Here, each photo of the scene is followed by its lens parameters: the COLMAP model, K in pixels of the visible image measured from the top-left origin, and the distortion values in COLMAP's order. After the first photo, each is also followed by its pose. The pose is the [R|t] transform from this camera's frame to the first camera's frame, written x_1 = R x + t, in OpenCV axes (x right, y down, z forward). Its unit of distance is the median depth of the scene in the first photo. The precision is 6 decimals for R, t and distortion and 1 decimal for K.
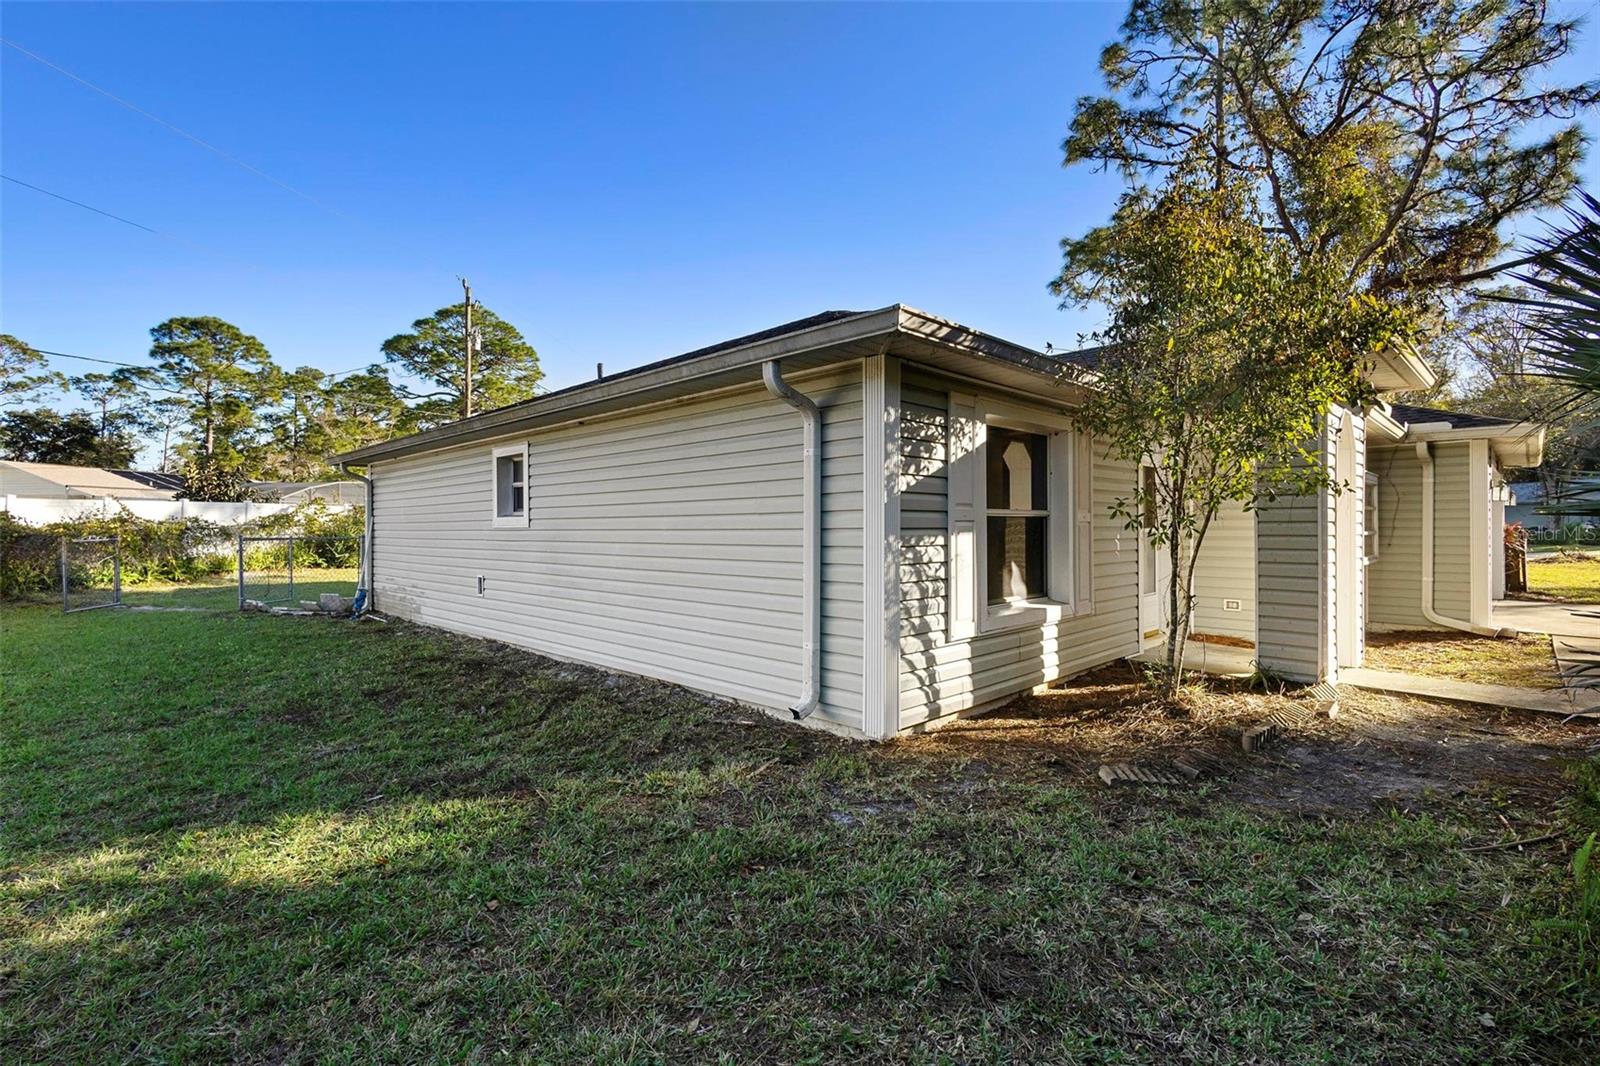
lens RADIAL K [[737.9, 0, 794.9], [0, 737.9, 528.5], [0, 0, 1]] dist [0.030975, -0.004545]
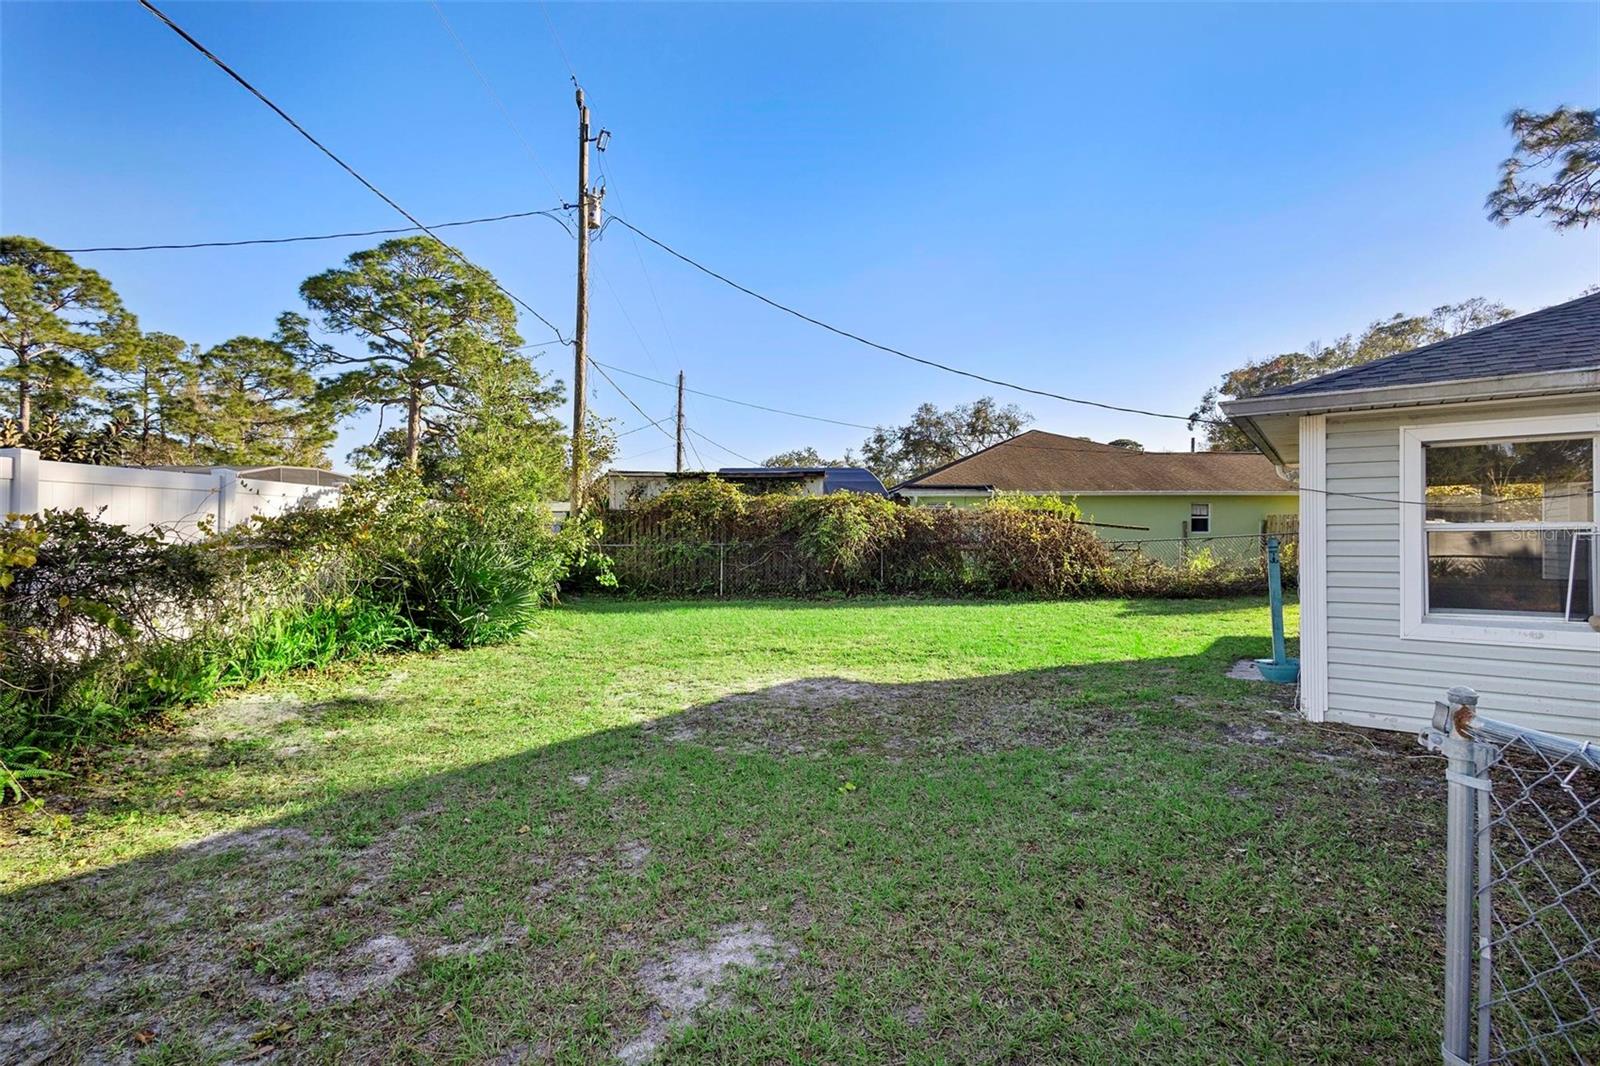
lens RADIAL K [[737.9, 0, 805.5], [0, 737.9, 535.6], [0, 0, 1]] dist [0.030975, -0.004545]
pose [[0.989407, 0.000842, 0.145168, -0.157556], [-0.000571, 0.999998, -0.001905, -0.001981], [-0.145169, 0.001802, 0.989405, 0.189128]]
